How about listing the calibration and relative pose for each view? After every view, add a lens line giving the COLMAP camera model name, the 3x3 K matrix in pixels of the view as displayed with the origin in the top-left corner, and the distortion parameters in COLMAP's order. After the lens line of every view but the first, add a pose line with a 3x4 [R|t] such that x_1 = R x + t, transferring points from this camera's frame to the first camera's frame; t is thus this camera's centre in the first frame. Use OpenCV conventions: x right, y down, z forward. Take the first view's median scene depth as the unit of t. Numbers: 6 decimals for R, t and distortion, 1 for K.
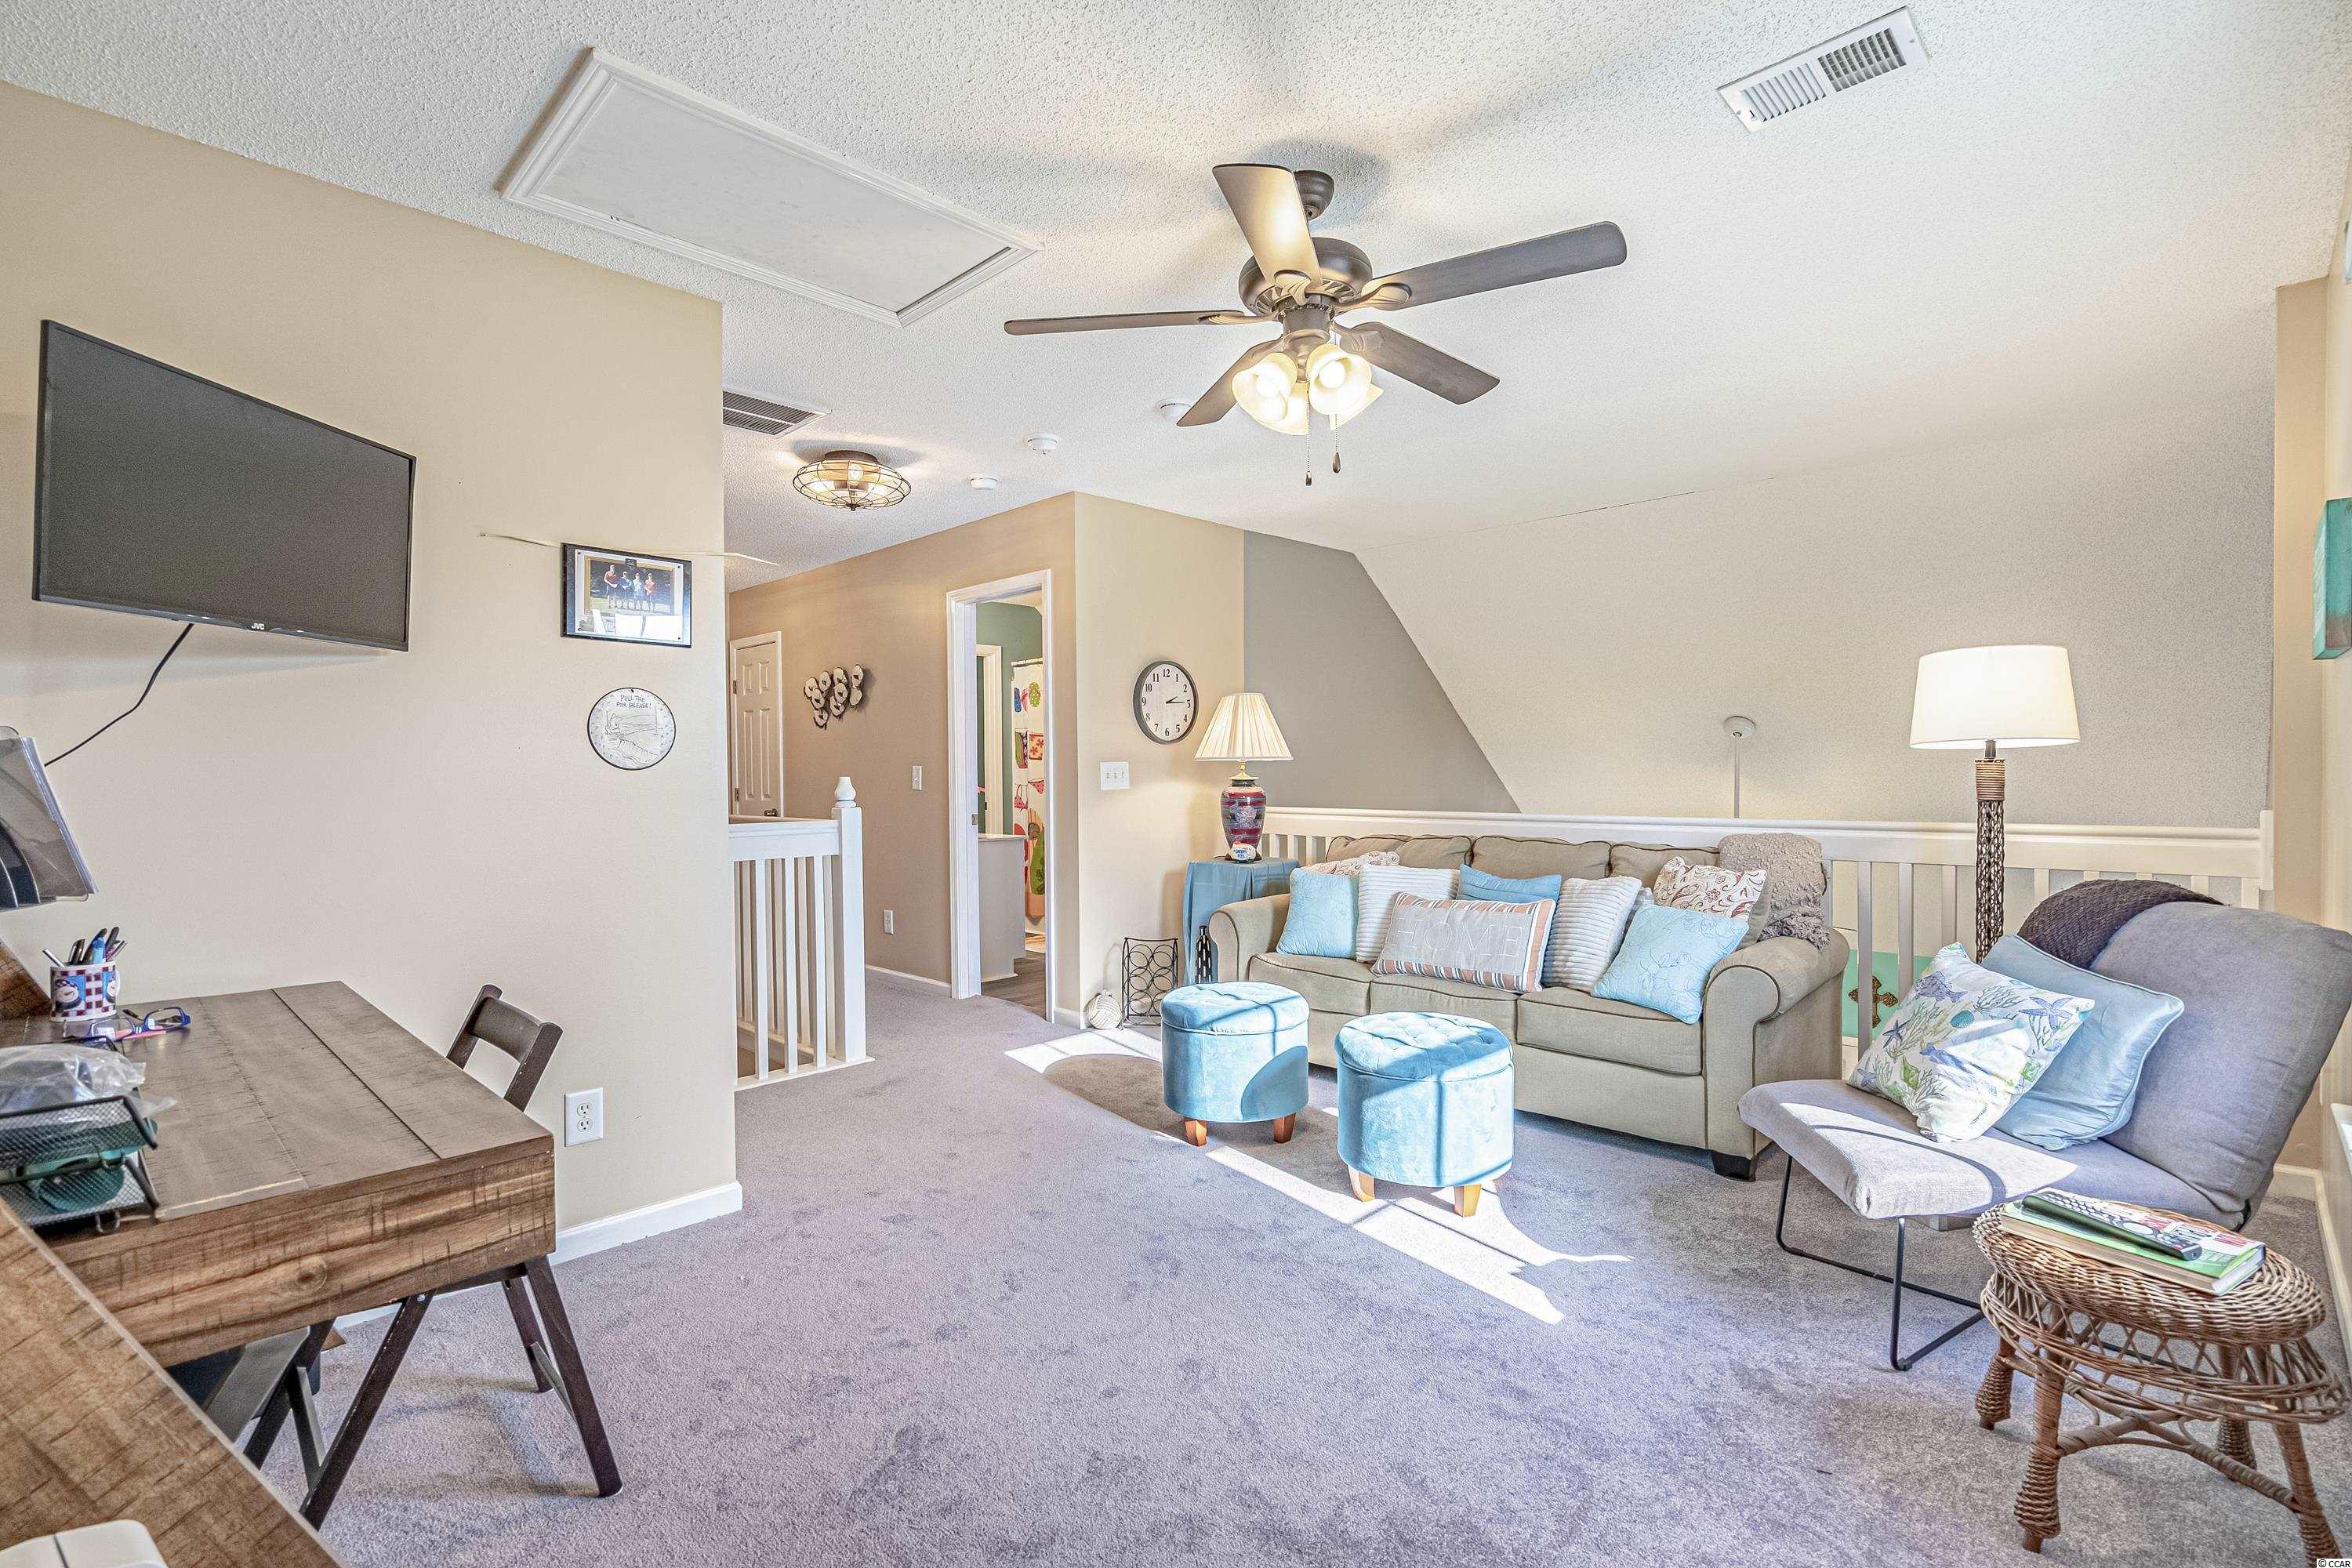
lens RADIAL K [[1078.8, 0, 1193.7], [0, 1078.8, 774.4], [0, 0, 1]] dist [-0.005436, 0.003232]
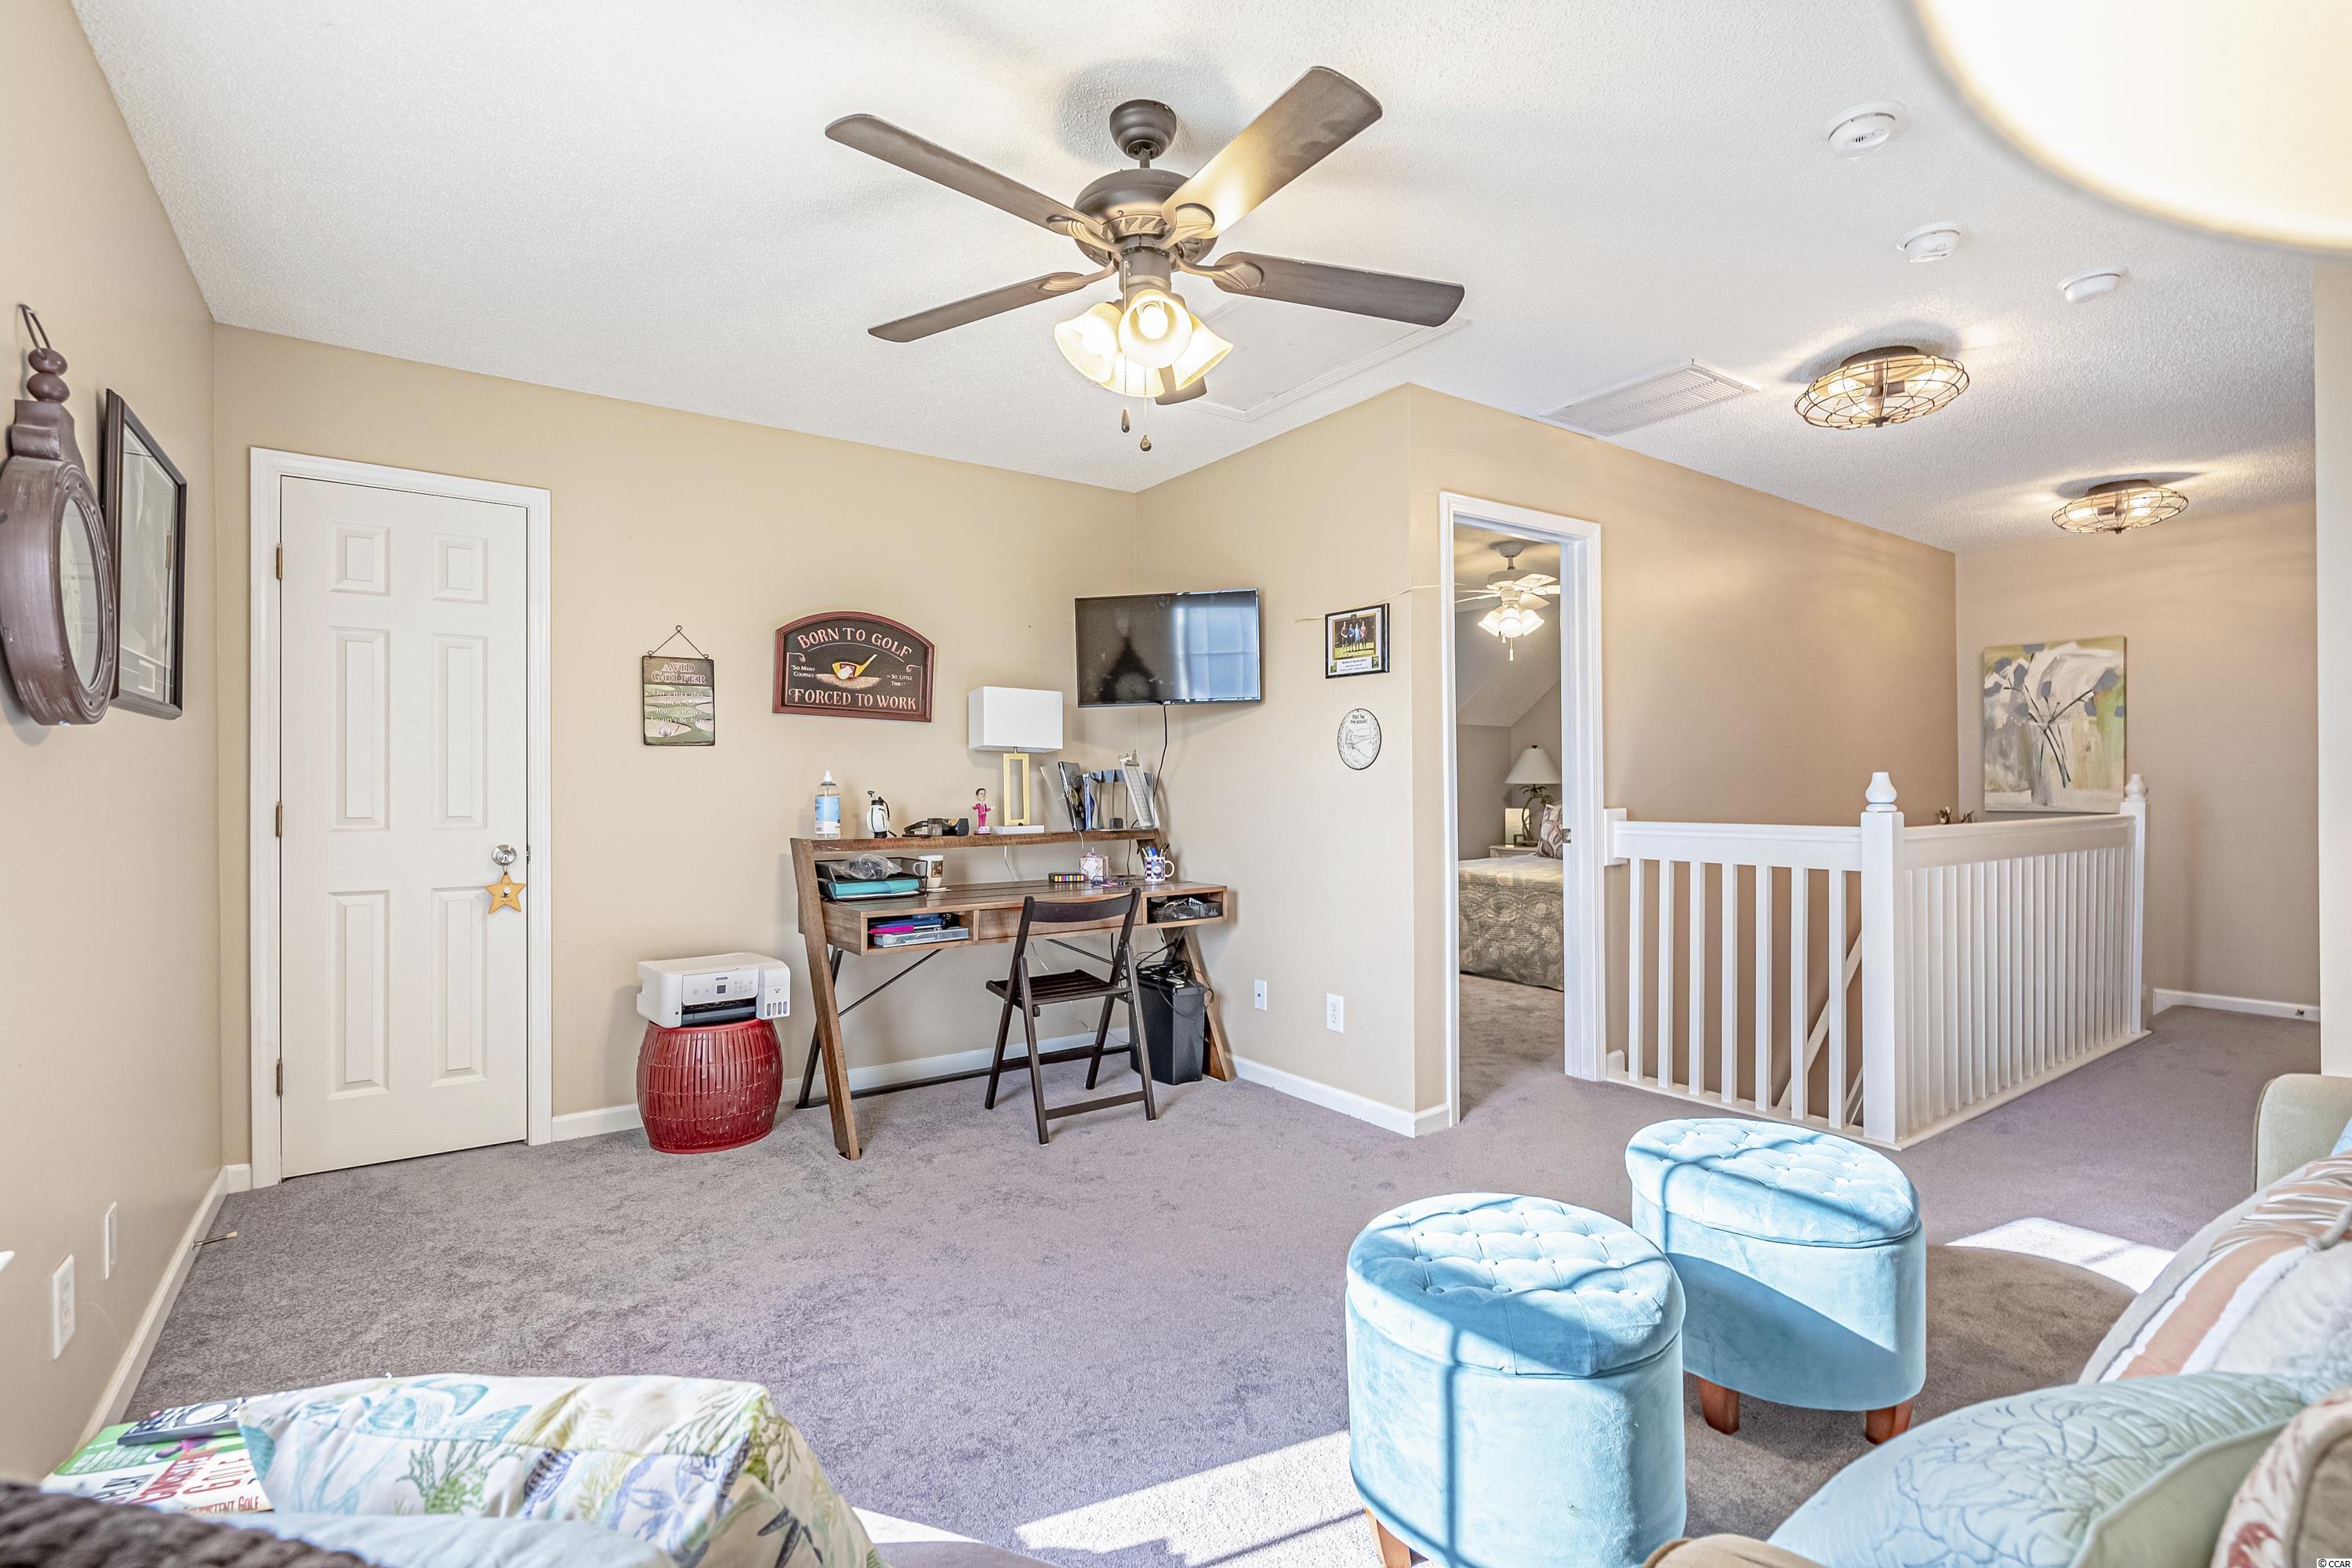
lens RADIAL K [[1078.8, 0, 1171.8], [0, 1078.8, 789.8], [0, 0, 1]] dist [-0.005436, 0.003232]
pose [[-0.196967, 0.016039, -0.980279, 0.588493], [0.005968, 0.999867, 0.015161, -0.000644], [0.980392, -0.002865, -0.197037, 0.715769]]
